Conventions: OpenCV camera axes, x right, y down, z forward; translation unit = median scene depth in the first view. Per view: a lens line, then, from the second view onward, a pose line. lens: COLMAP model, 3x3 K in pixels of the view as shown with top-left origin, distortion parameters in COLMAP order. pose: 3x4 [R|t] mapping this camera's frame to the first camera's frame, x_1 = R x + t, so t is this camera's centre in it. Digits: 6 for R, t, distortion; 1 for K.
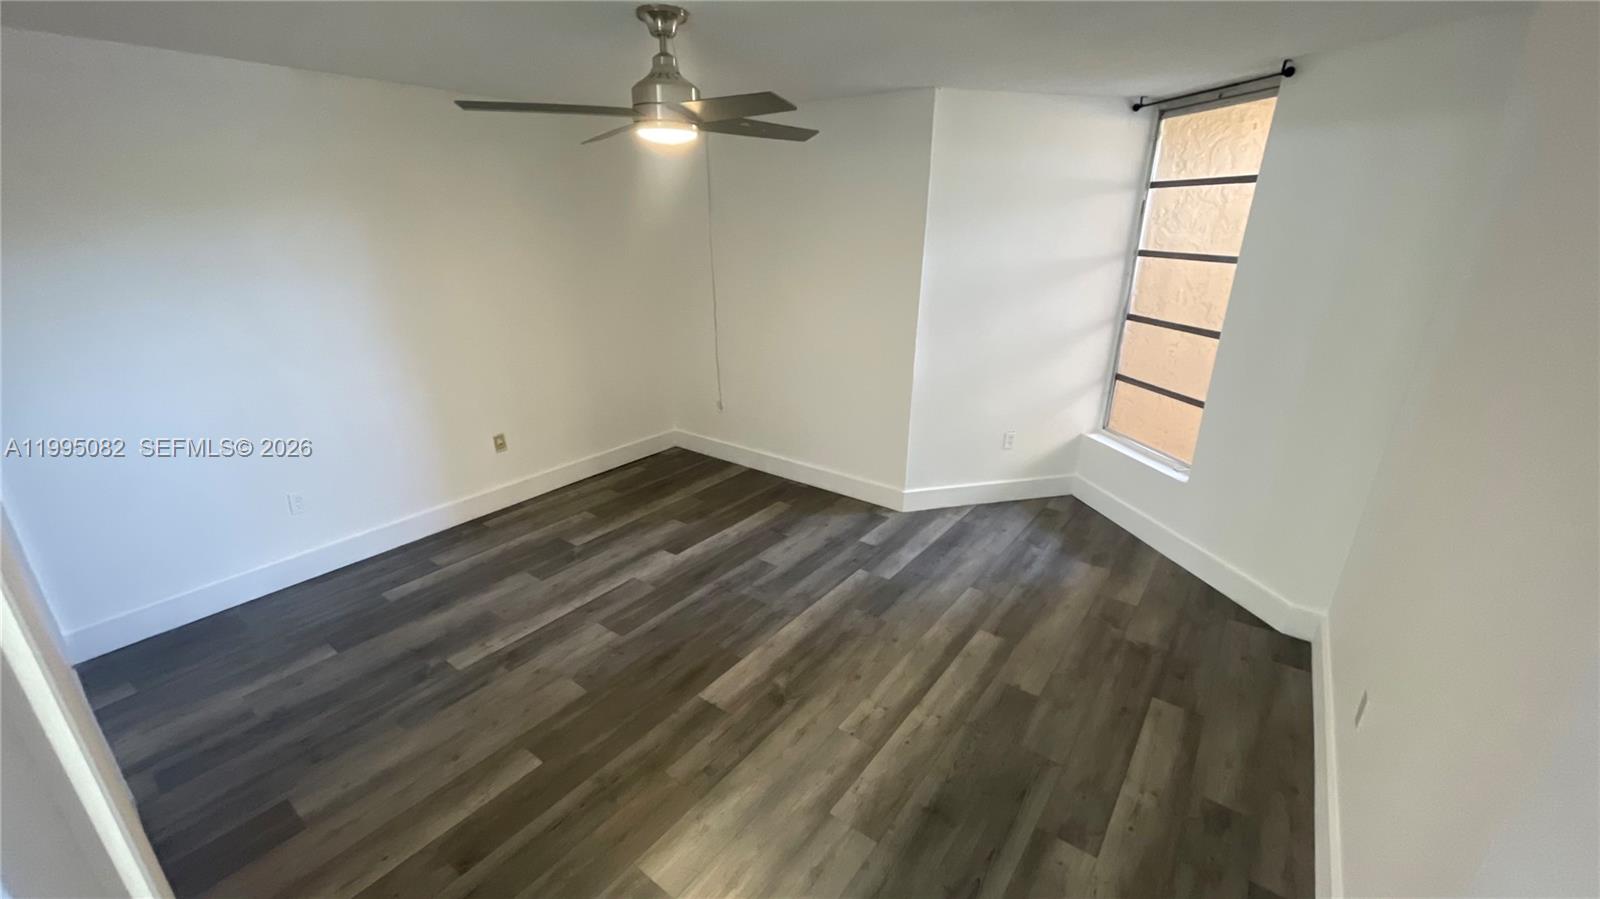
lens RADIAL K [[644.1, 0, 805.4], [0, 644.1, 447.1], [0, 0, 1]] dist [-0.000301, -0.000160]
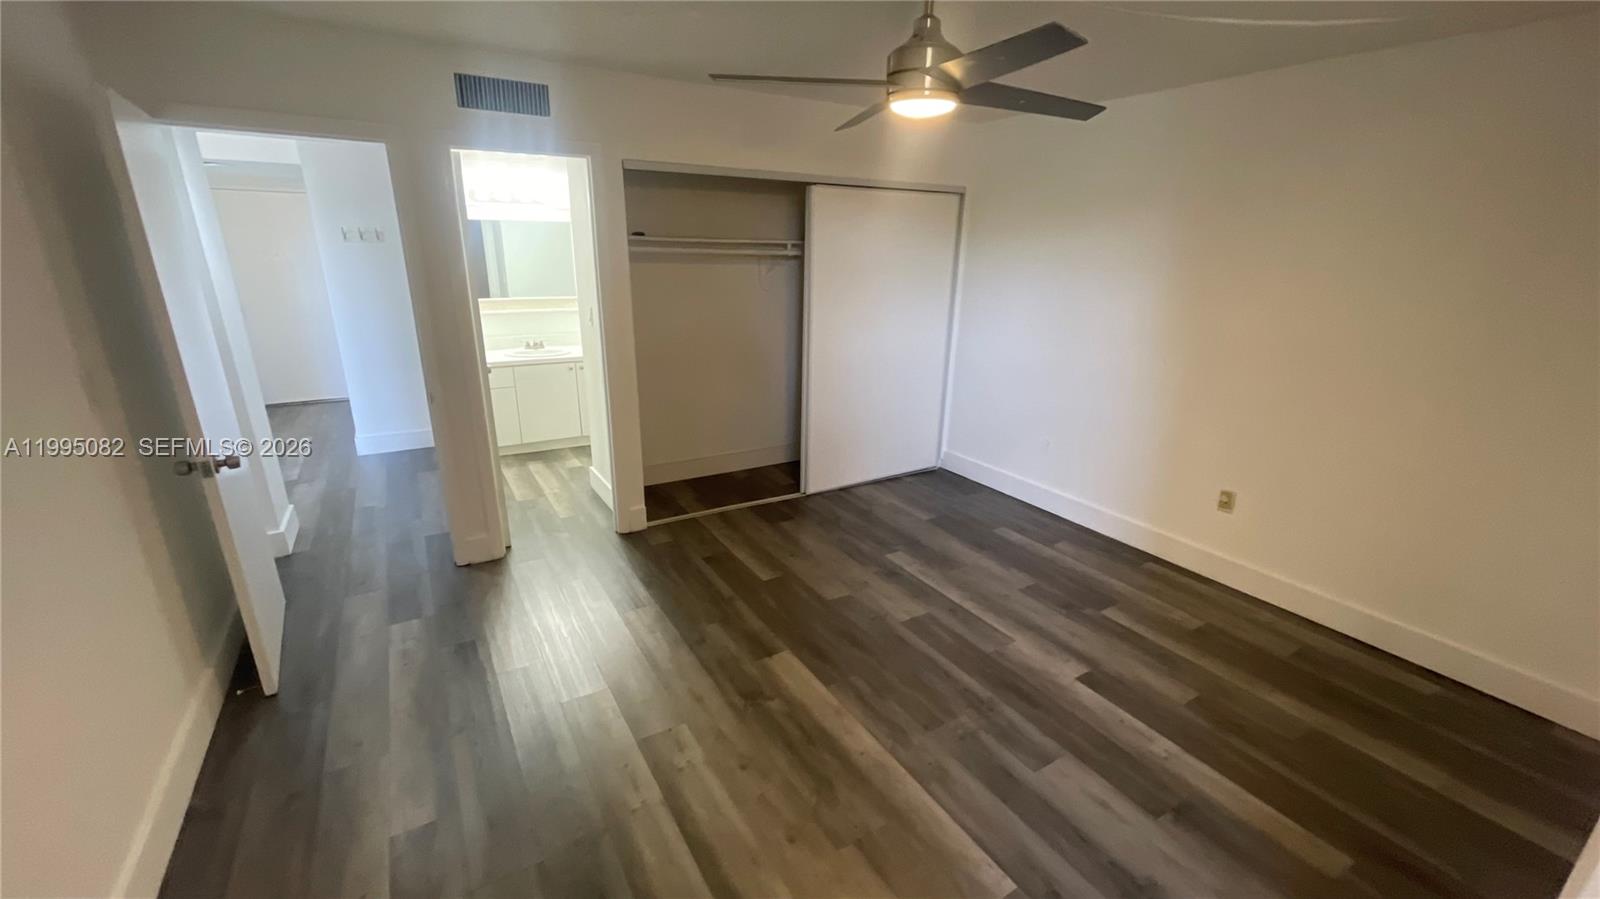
lens RADIAL K [[644.1, 0, 792.4], [0, 644.1, 453.9], [0, 0, 1]] dist [-0.000301, -0.000160]
pose [[-0.382181, 0.281320, -0.880225, 0.535376], [-0.331992, 0.847140, 0.414892, -0.265229], [0.862391, 0.450792, -0.230365, 0.871522]]
